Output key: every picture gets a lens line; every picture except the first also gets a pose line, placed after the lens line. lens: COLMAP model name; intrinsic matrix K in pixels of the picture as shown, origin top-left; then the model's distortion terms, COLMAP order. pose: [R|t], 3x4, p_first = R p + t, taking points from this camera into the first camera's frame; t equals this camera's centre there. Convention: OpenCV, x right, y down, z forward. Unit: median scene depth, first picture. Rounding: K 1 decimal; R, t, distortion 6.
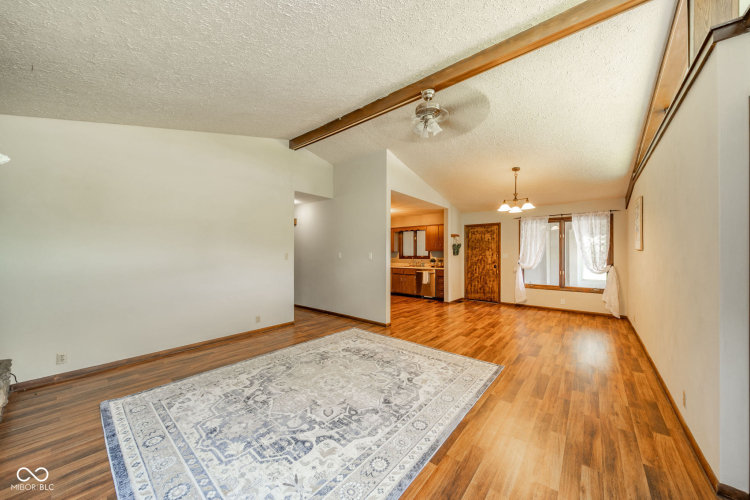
lens RADIAL K [[263.2, 0, 373.9], [0, 263.2, 251.7], [0, 0, 1]] dist [-0.001611, -0.000538]
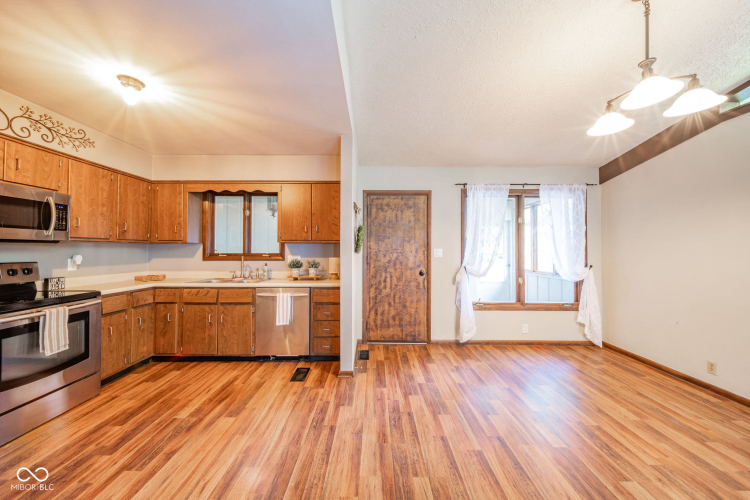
lens RADIAL K [[263.6, 0, 373.7], [0, 263.6, 247.1], [0, 0, 1]] dist [-0.001026, -0.000349]
pose [[0.772255, 0.008418, 0.635257, 0.051783], [-0.008070, 0.999962, -0.003441, 0.005874], [-0.635261, -0.002469, 0.772293, 0.646188]]
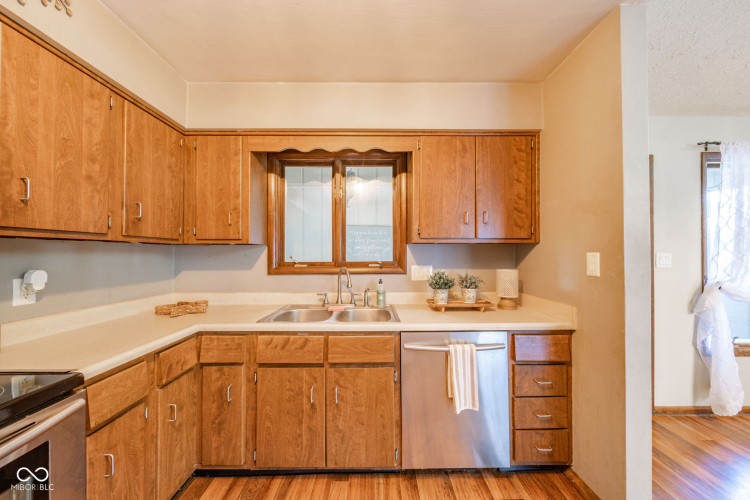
lens RADIAL K [[263.2, 0, 373.9], [0, 263.2, 251.7], [0, 0, 1]] dist [-0.001611, -0.000538]
pose [[0.769690, 0.004057, 0.638405, 0.022562], [-0.003910, 0.999991, -0.001641, 0.006862], [-0.638406, -0.001233, 0.769699, 0.945430]]
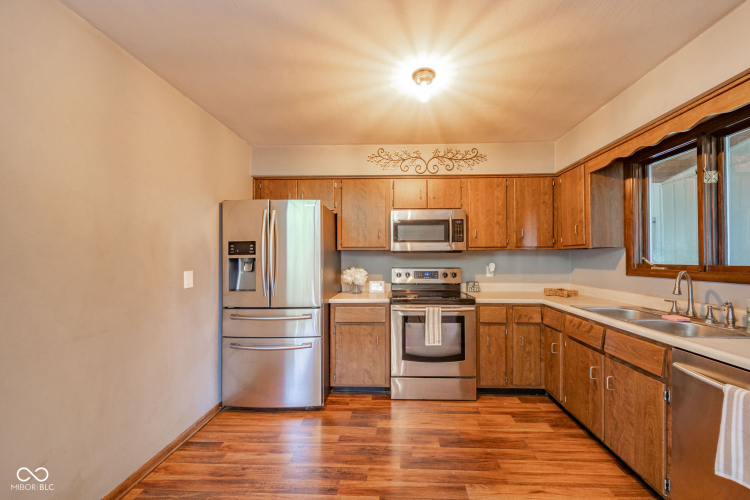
lens RADIAL K [[267.4, 0, 389.1], [0, 267.4, 253.6], [0, 0, 1]] dist [-0.001393, -0.000241]
pose [[0.604886, -0.012726, -0.796210, 0.205121], [0.010297, 0.999914, -0.008159, 0.006542], [0.796245, -0.003264, 0.604965, 0.828372]]
